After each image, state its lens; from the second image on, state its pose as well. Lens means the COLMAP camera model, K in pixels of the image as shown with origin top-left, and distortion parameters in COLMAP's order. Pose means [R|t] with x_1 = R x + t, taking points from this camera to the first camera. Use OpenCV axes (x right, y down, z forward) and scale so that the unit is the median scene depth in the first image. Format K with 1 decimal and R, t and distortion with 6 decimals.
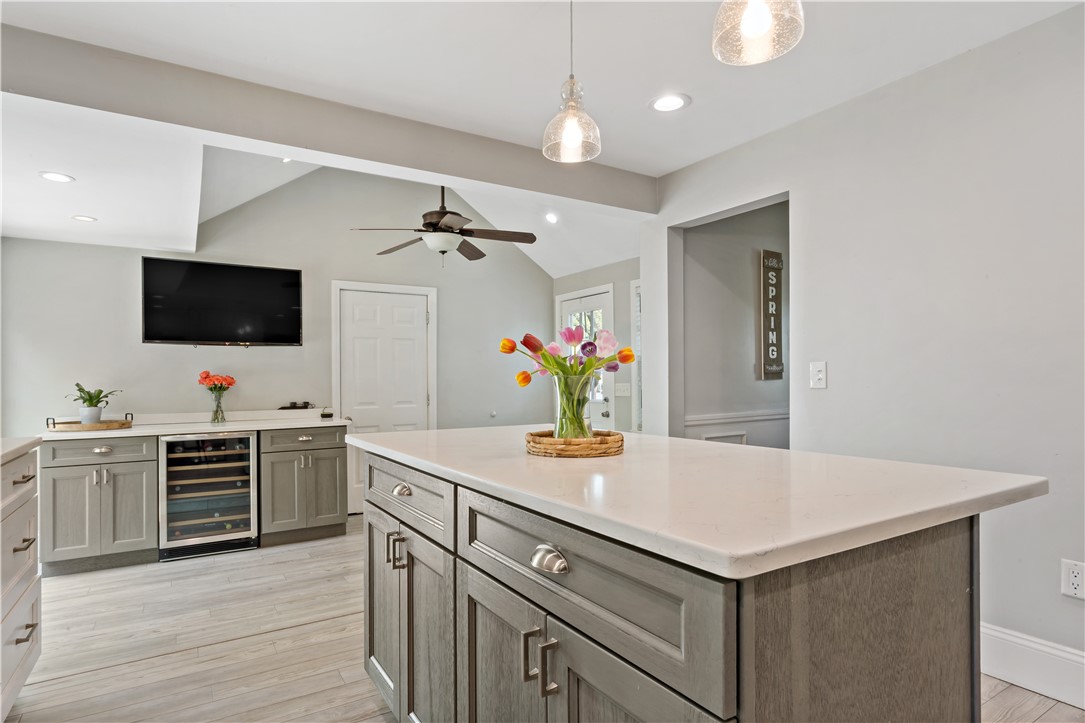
lens RADIAL K [[587.6, 0, 542.5], [0, 587.6, 361.5], [0, 0, 1]] dist [0.005354, 0.000888]
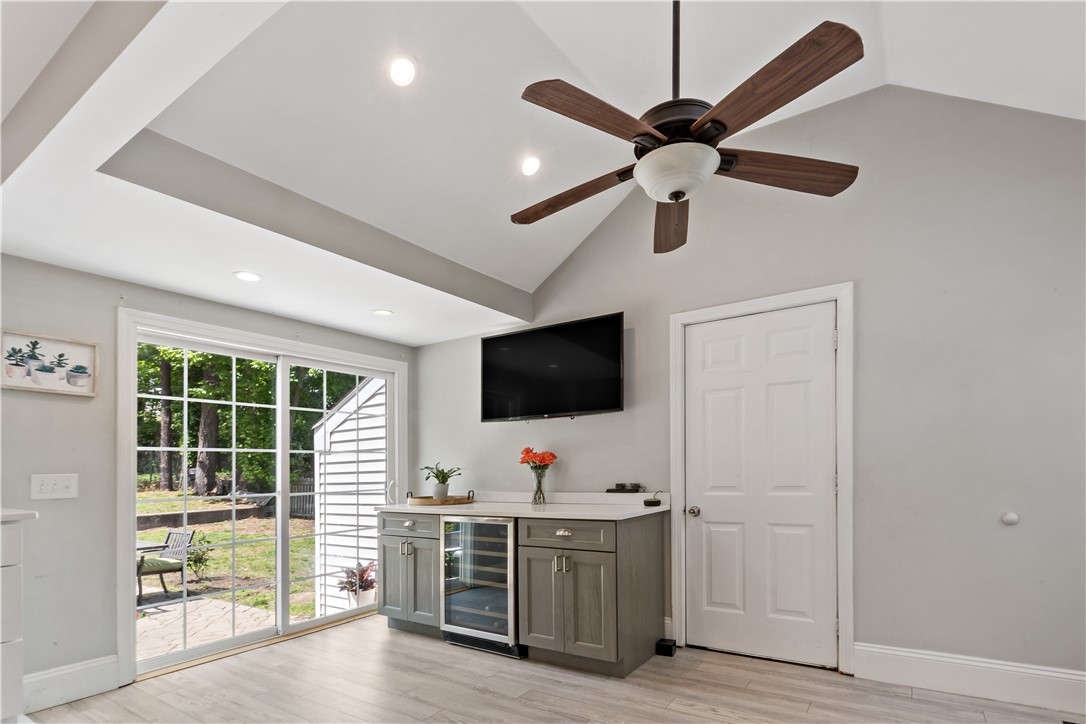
lens RADIAL K [[519.3, 0, 572.4], [0, 519.3, 466.9], [0, 0, 1]] dist [0.000879, -0.000419]
pose [[0.416513, -0.004831, -0.909117, 0.204501], [0.045174, 0.998861, 0.015389, 0.038757], [0.908007, -0.047478, 0.416256, 0.758266]]
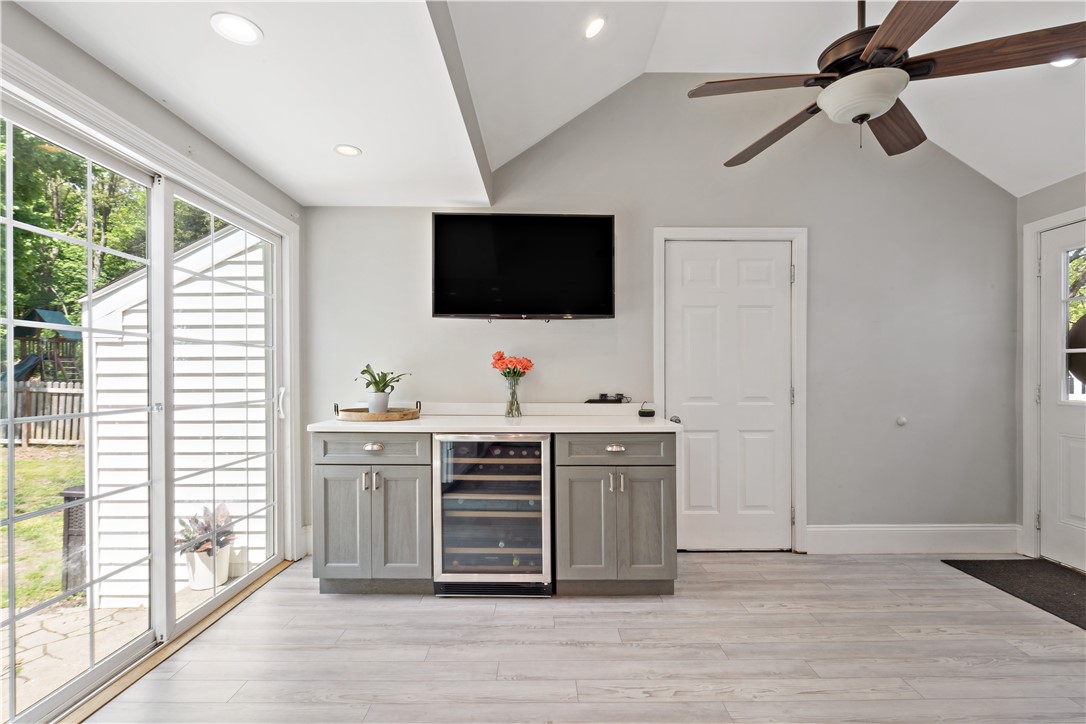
lens RADIAL K [[502.1, 0, 528.0], [0, 502.1, 382.8], [0, 0, 1]] dist [-0.000048, -0.000071]
pose [[0.834681, 0.019012, -0.550406, -0.175568], [0.006265, 0.999012, 0.044007, 0.030464], [0.550698, -0.040180, 0.833737, 0.478351]]
